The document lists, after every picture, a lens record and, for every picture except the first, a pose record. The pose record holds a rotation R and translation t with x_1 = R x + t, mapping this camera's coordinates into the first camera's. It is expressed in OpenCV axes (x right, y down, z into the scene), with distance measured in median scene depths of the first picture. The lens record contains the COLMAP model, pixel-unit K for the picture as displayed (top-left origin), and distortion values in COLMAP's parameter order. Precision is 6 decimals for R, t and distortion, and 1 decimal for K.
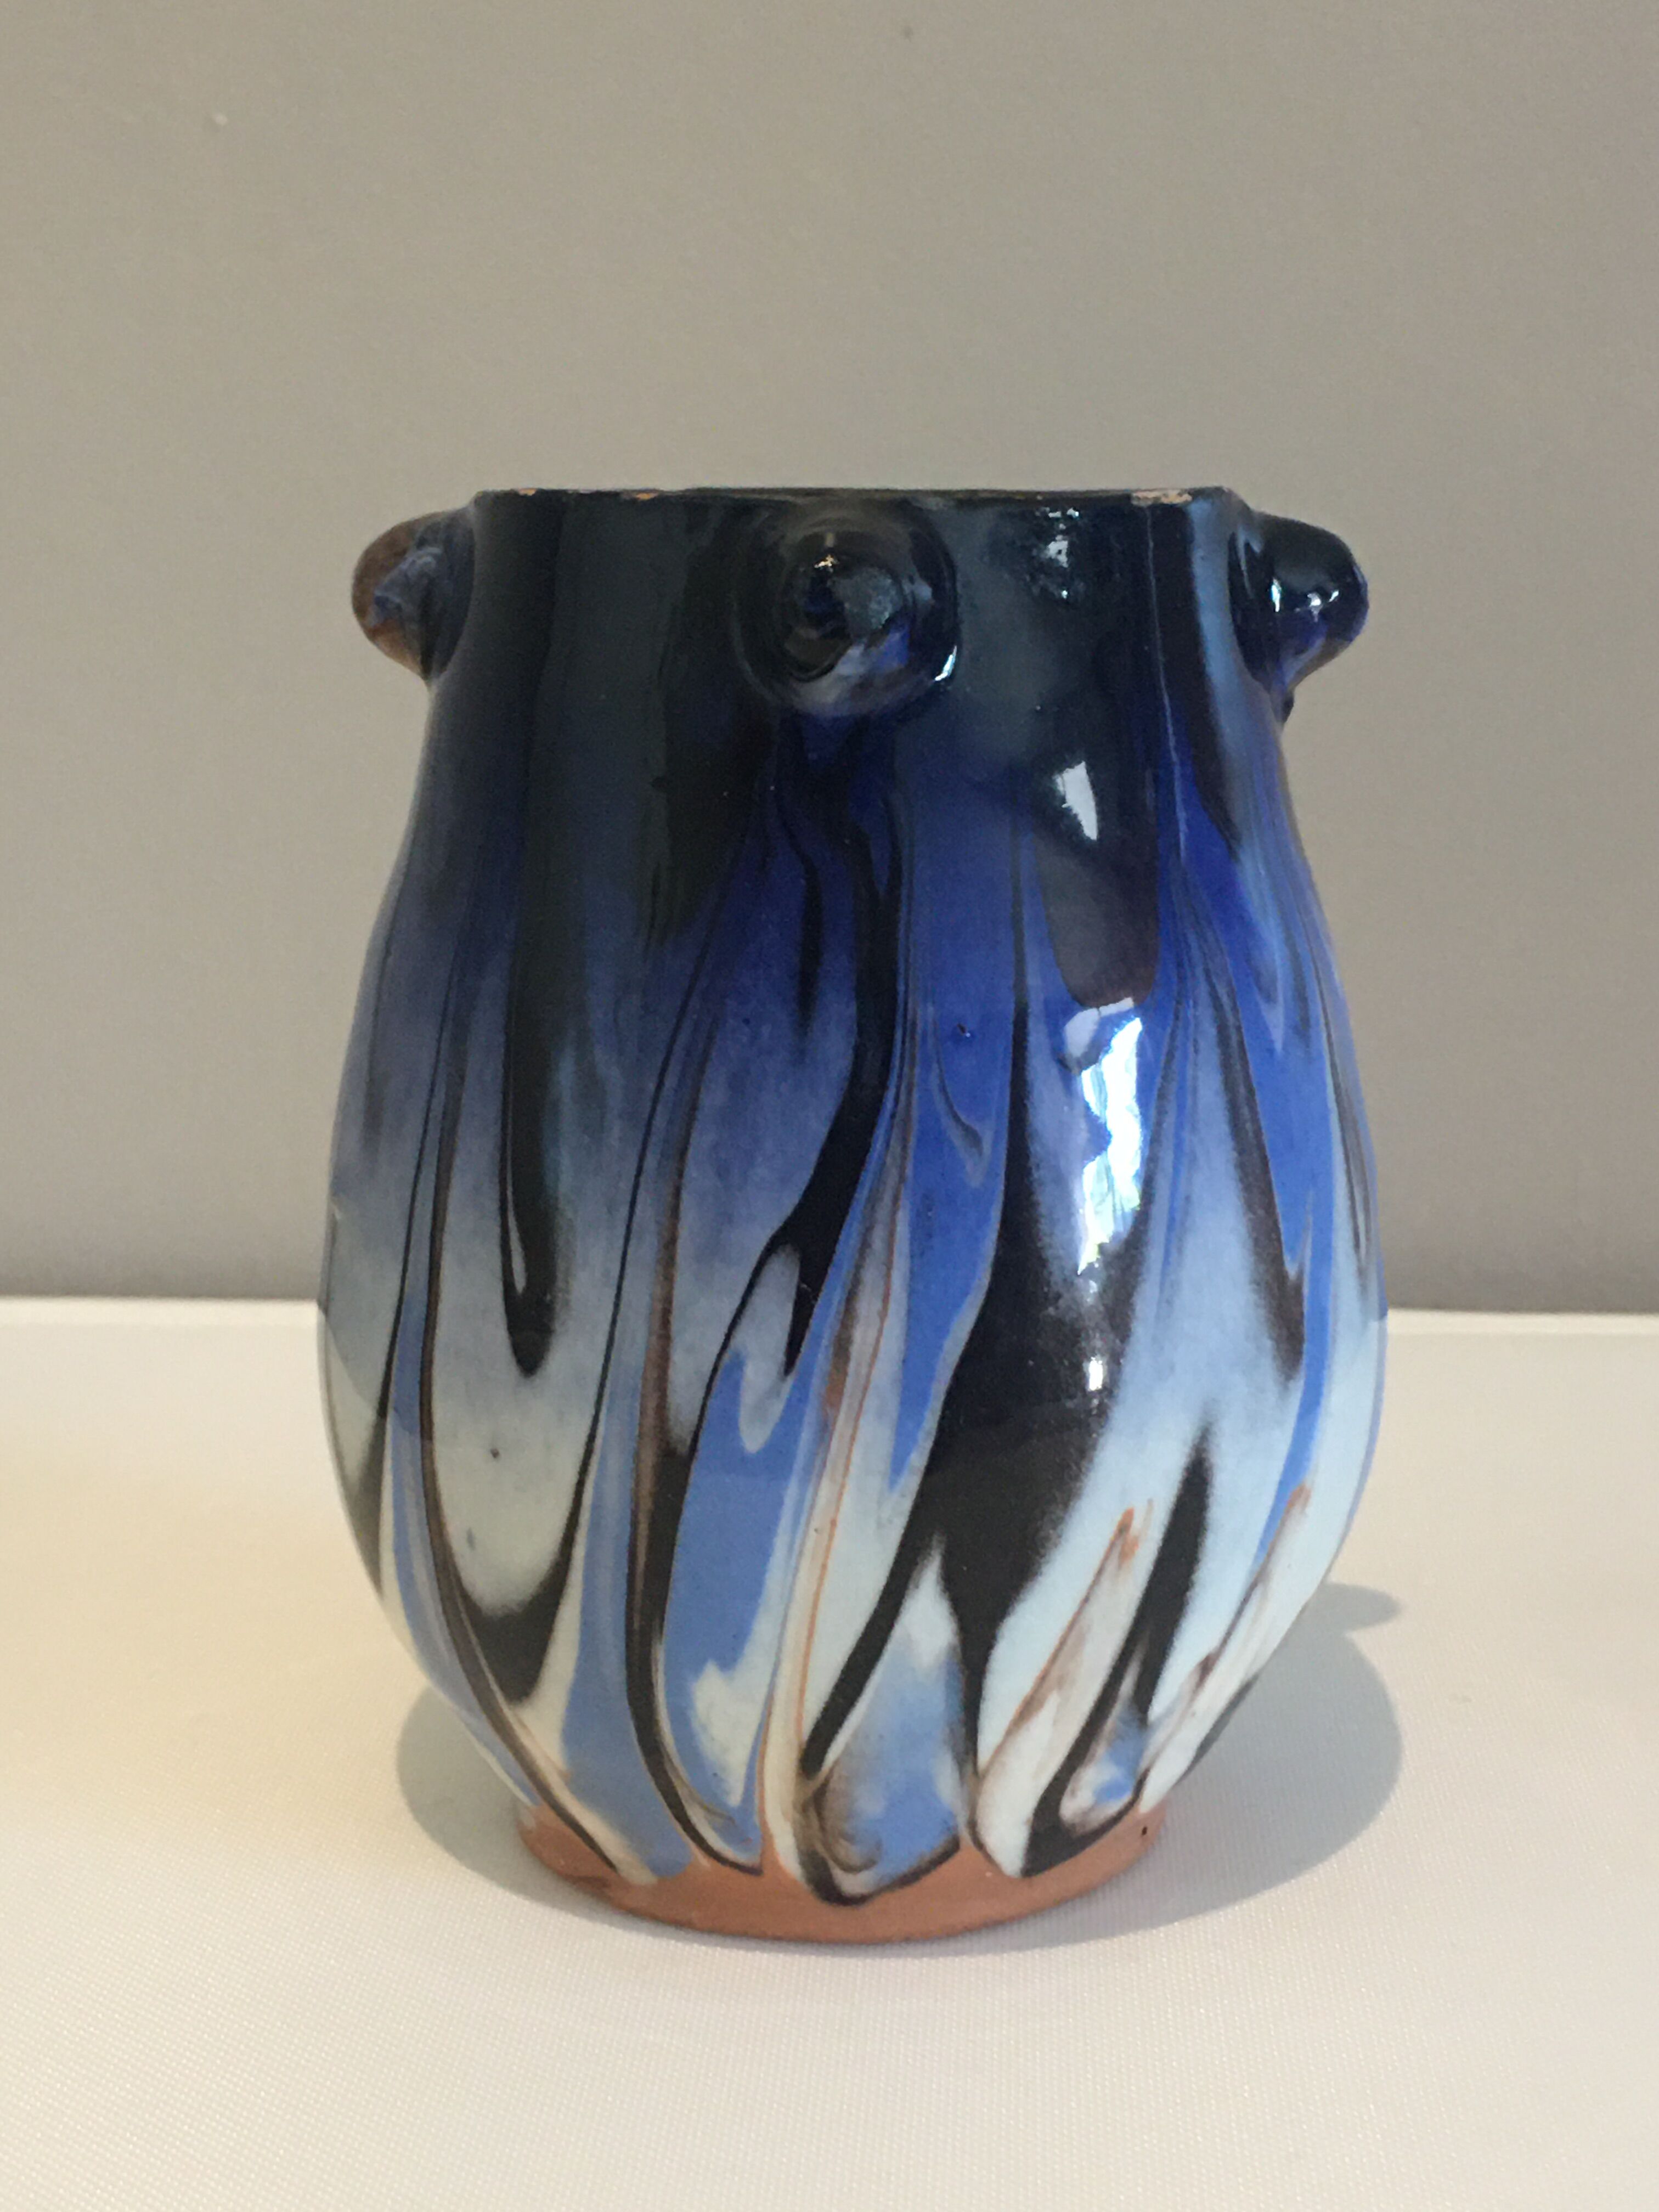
lens RADIAL K [[3517.5, 0, 833.1], [0, 3517.5, 1105.6], [0, 0, 1]] dist [0.050439, 0.000000]
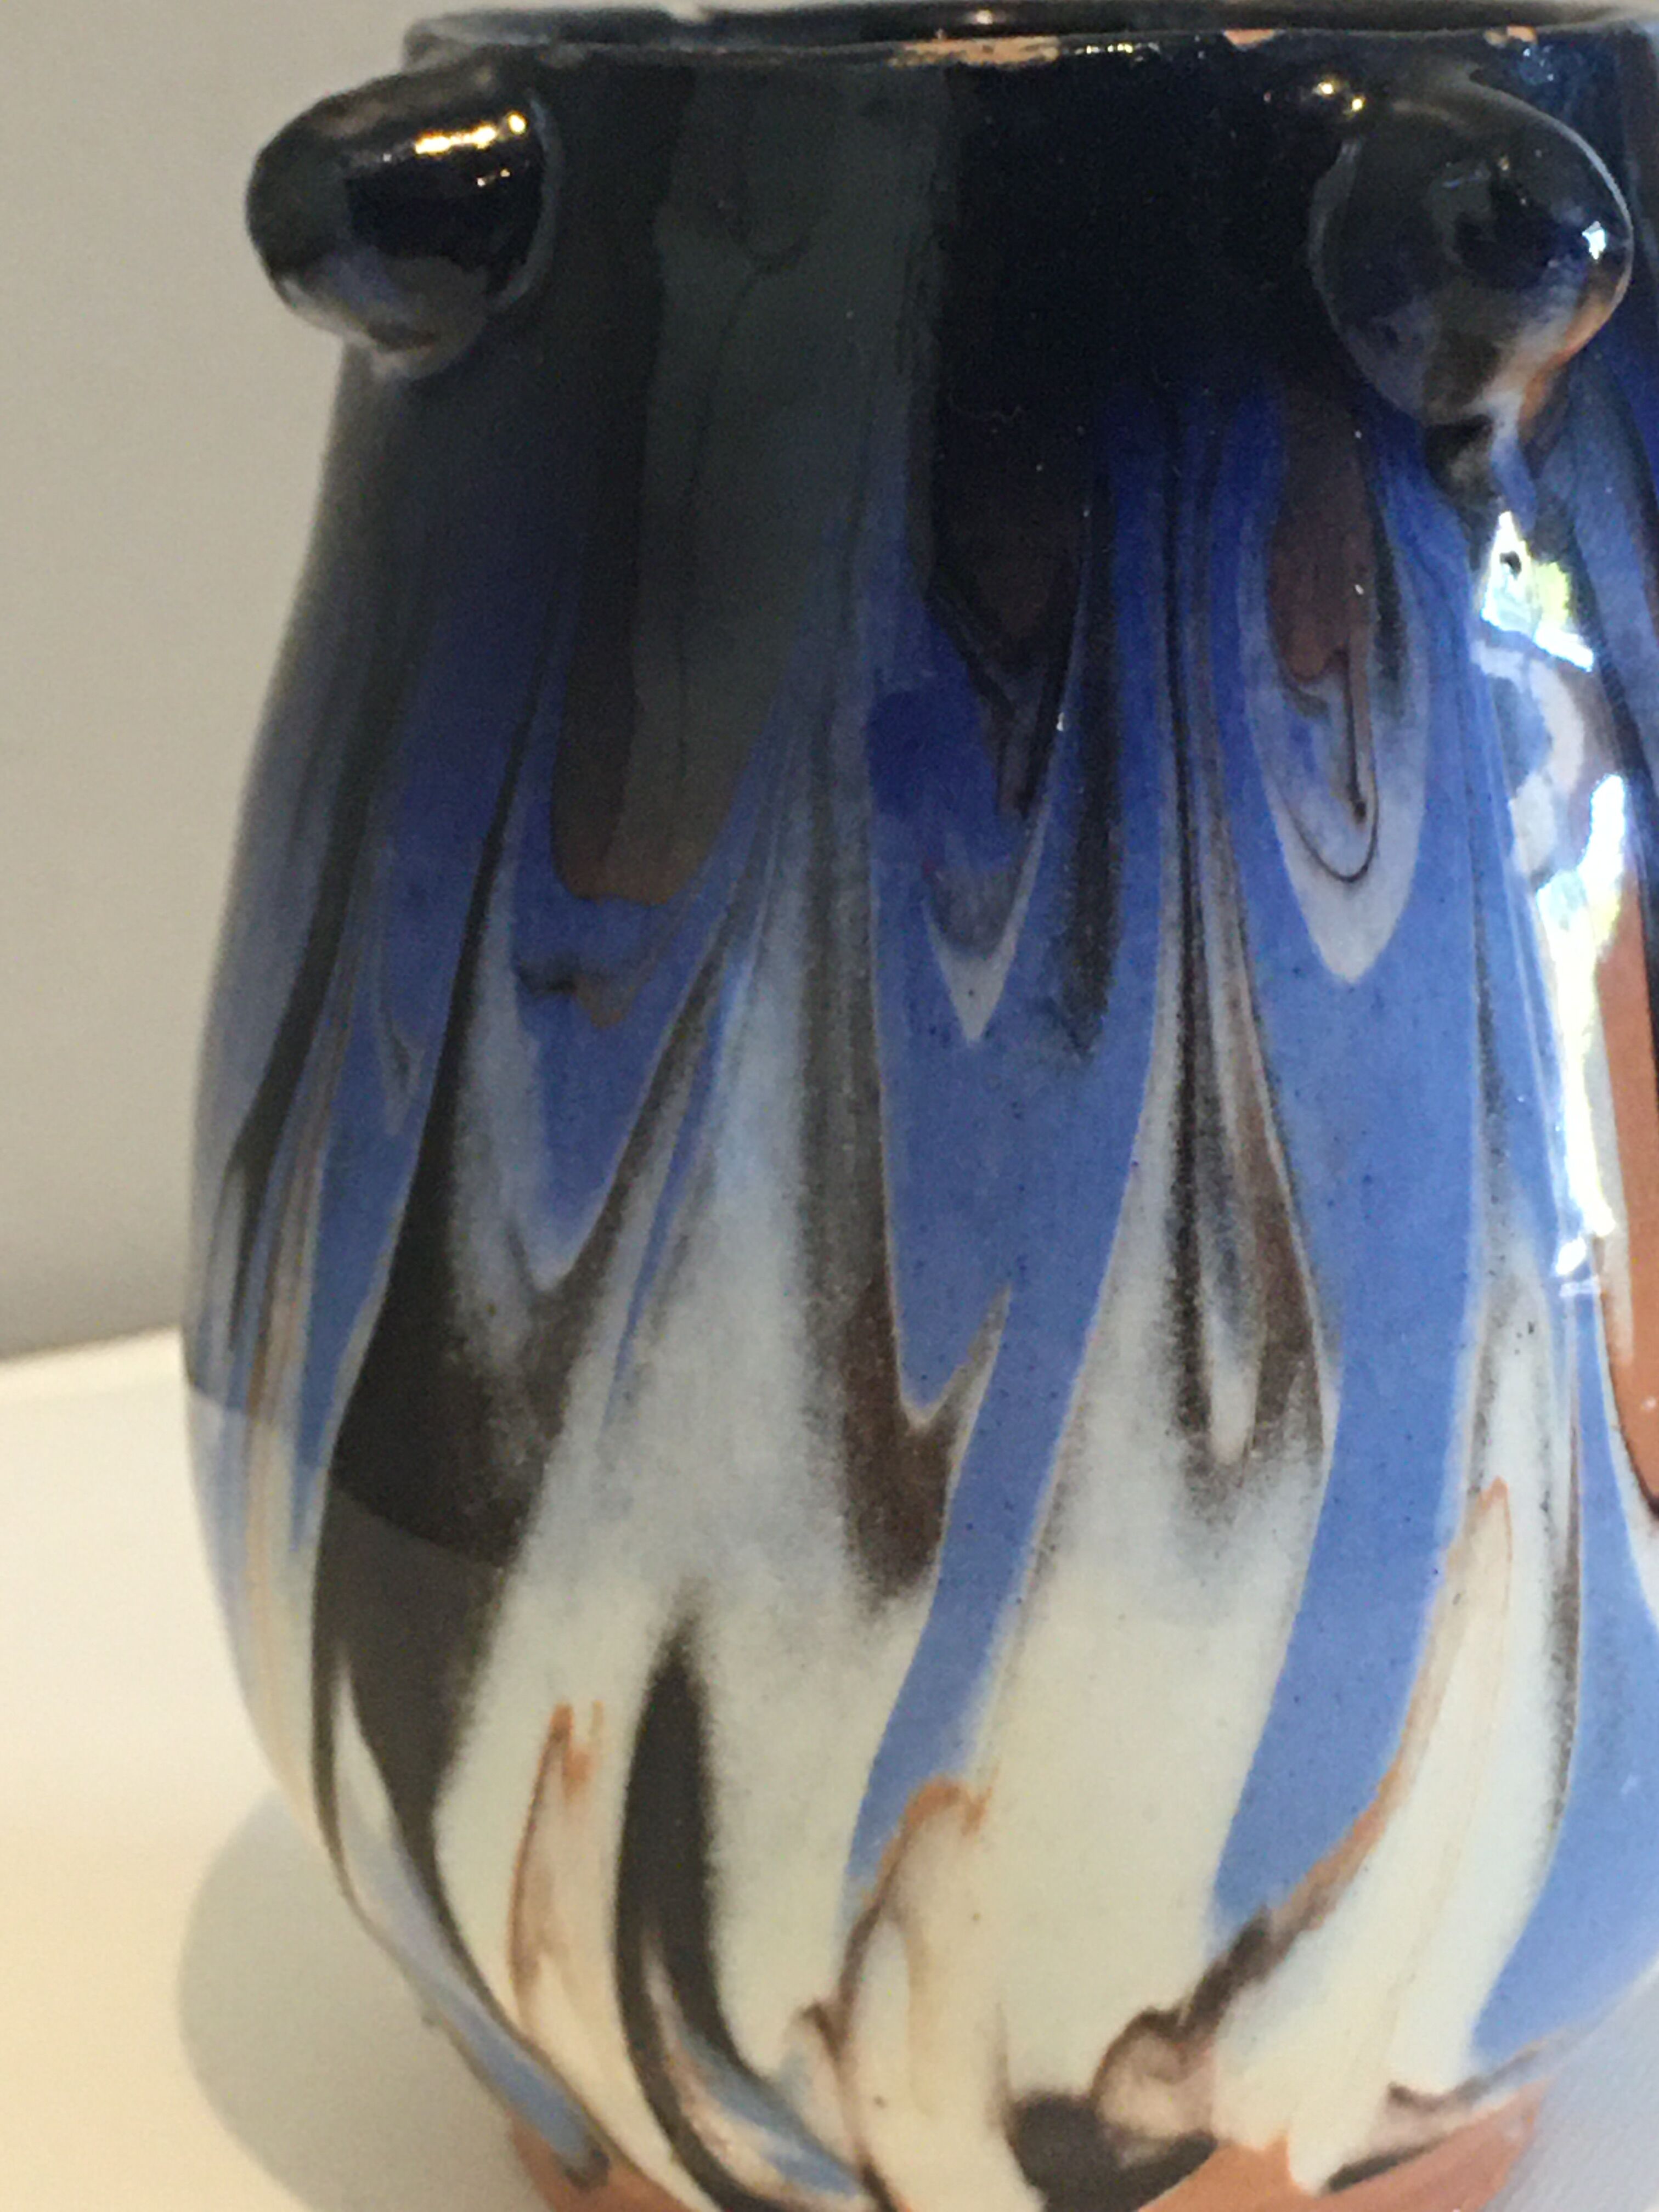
lens RADIAL K [[4943.5, 0, 823.8], [0, 4943.5, 1101.6], [0, 0, 1]] dist [0.046524, 0.000000]
pose [[0.531391, 0.204000, -0.822197, 0.802121], [-0.142475, 0.978268, 0.150642, -0.127150], [0.835060, 0.037093, 0.548908, 0.555550]]
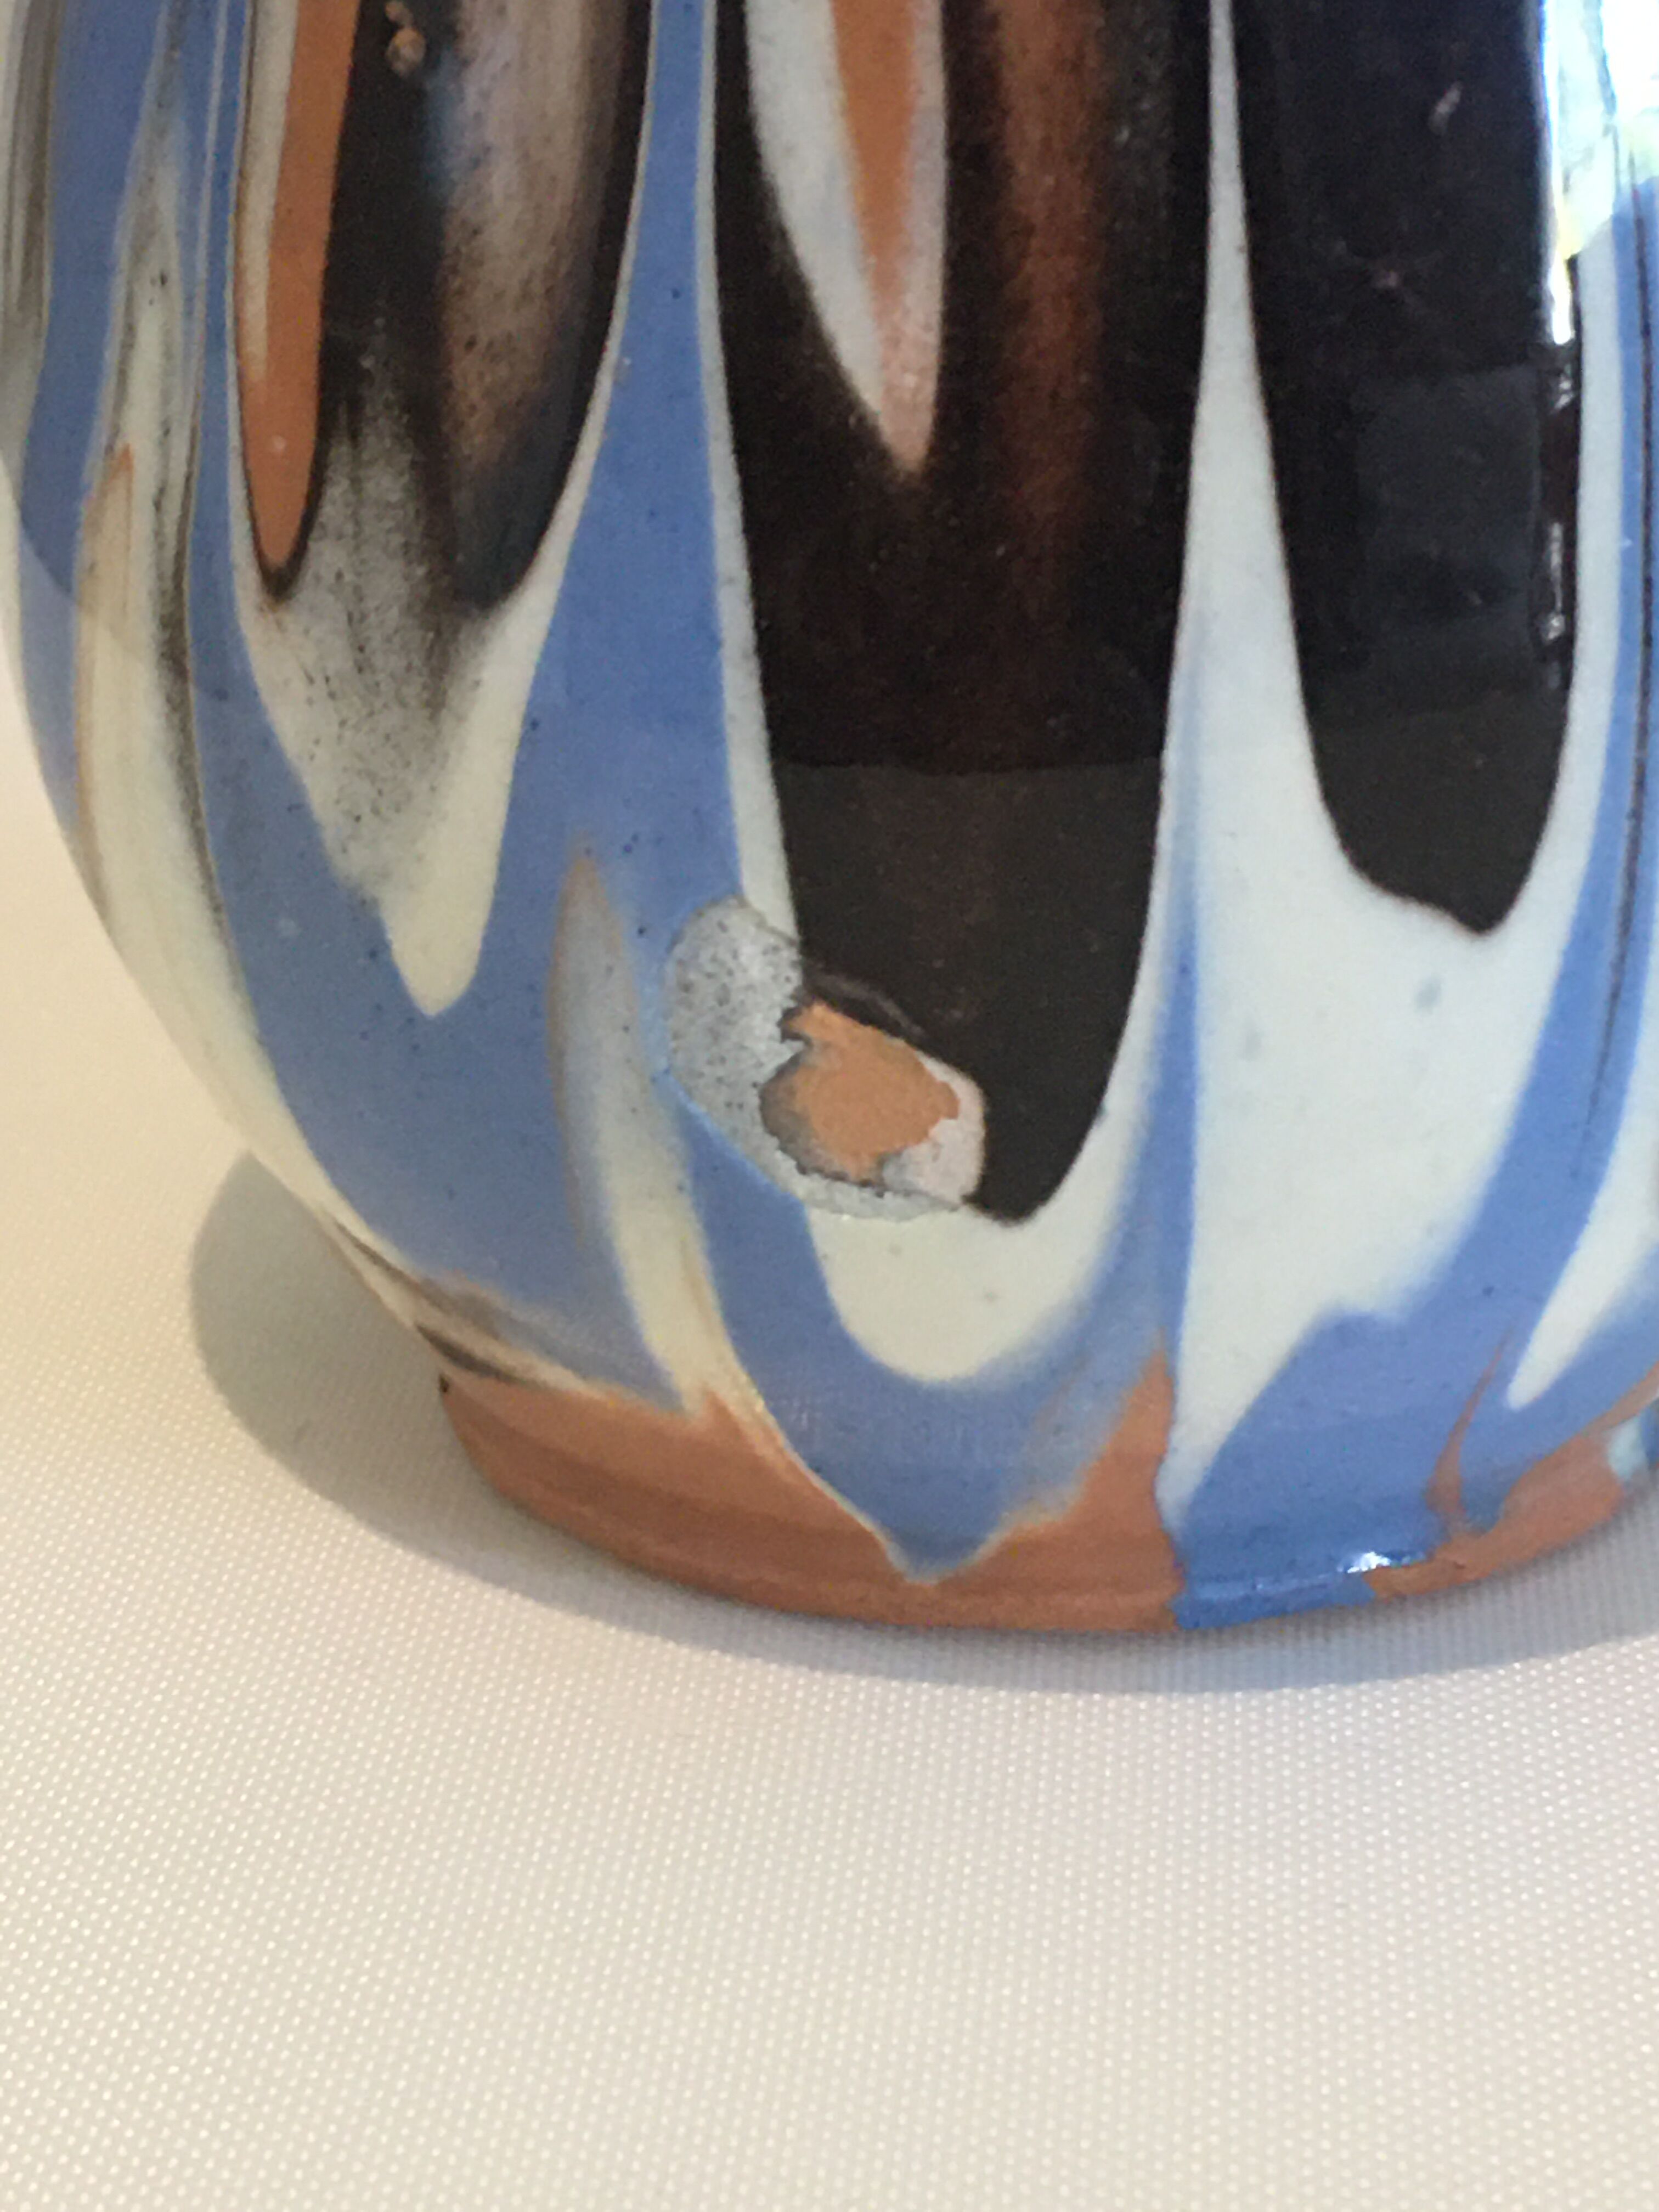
lens RADIAL K [[4943.5, 0, 825.4], [0, 4943.5, 1090.6], [0, 0, 1]] dist [0.046524, 0.000000]
pose [[-0.740163, 0.238638, -0.628658, 0.567970], [-0.132064, 0.865110, 0.483884, -0.227175], [0.659331, 0.441176, -0.608807, 1.660009]]
